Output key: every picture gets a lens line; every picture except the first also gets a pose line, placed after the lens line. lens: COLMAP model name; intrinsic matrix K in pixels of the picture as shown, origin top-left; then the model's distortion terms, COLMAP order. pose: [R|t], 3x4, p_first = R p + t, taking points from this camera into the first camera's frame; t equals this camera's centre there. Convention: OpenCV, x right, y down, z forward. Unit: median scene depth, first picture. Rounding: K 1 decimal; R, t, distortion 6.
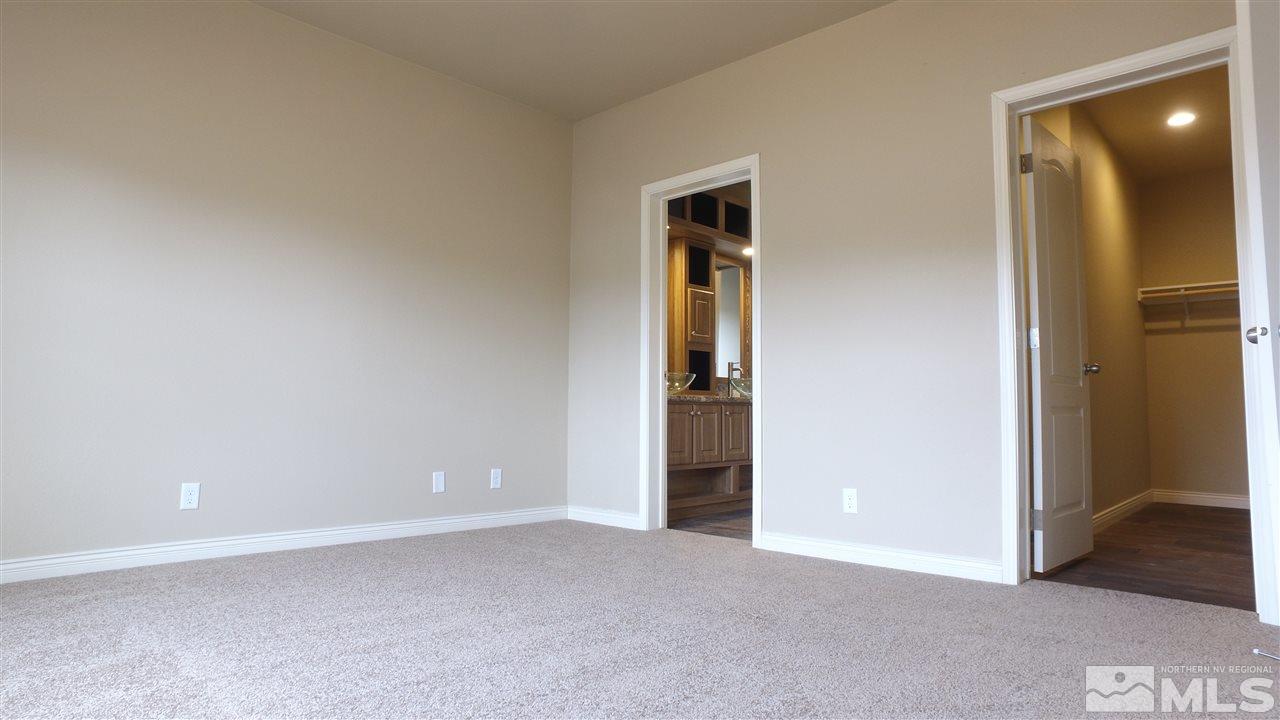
lens RADIAL K [[739.8, 0, 640.5], [0, 739.8, 355.7], [0, 0, 1]] dist [-0.121749, 0.088480]
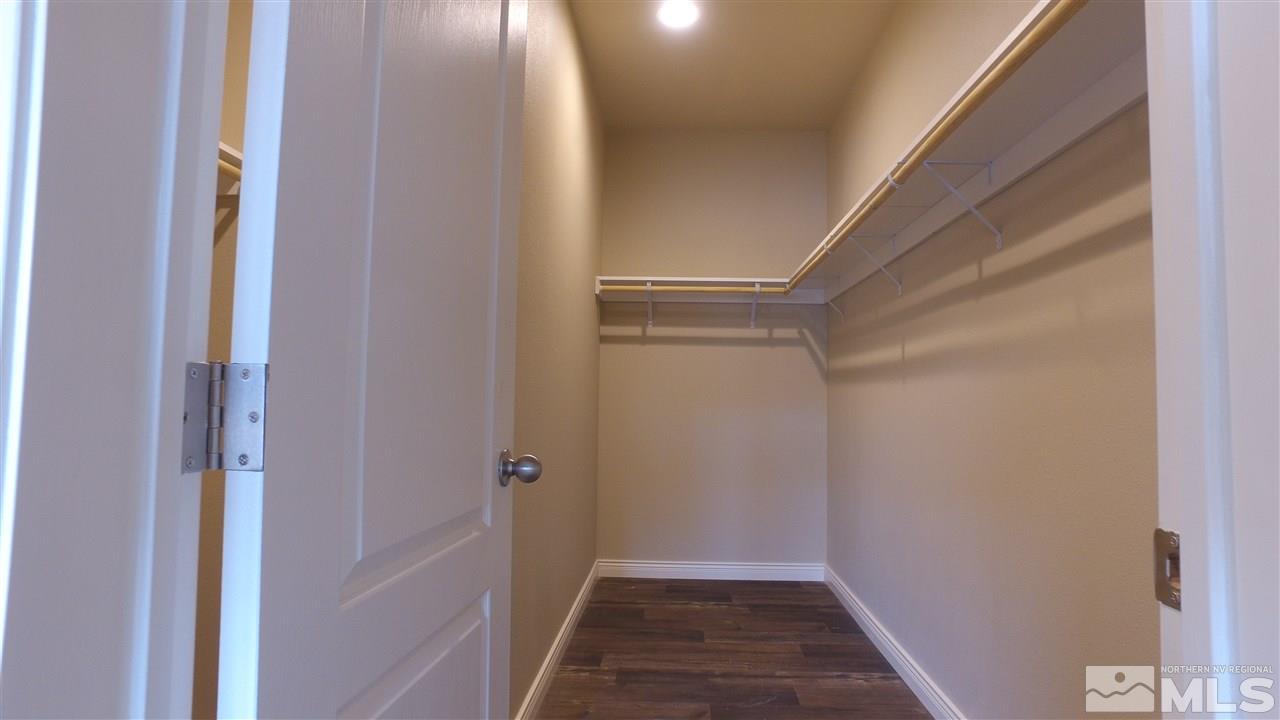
lens RADIAL K [[739.8, 0, 640.5], [0, 739.8, 355.7], [0, 0, 1]] dist [-0.121749, 0.088480]
pose [[0.760135, 0.039693, 0.648551, 0.273908], [-0.059229, 0.998210, 0.008326, -0.025961], [-0.647060, -0.044742, 0.761125, 0.428744]]
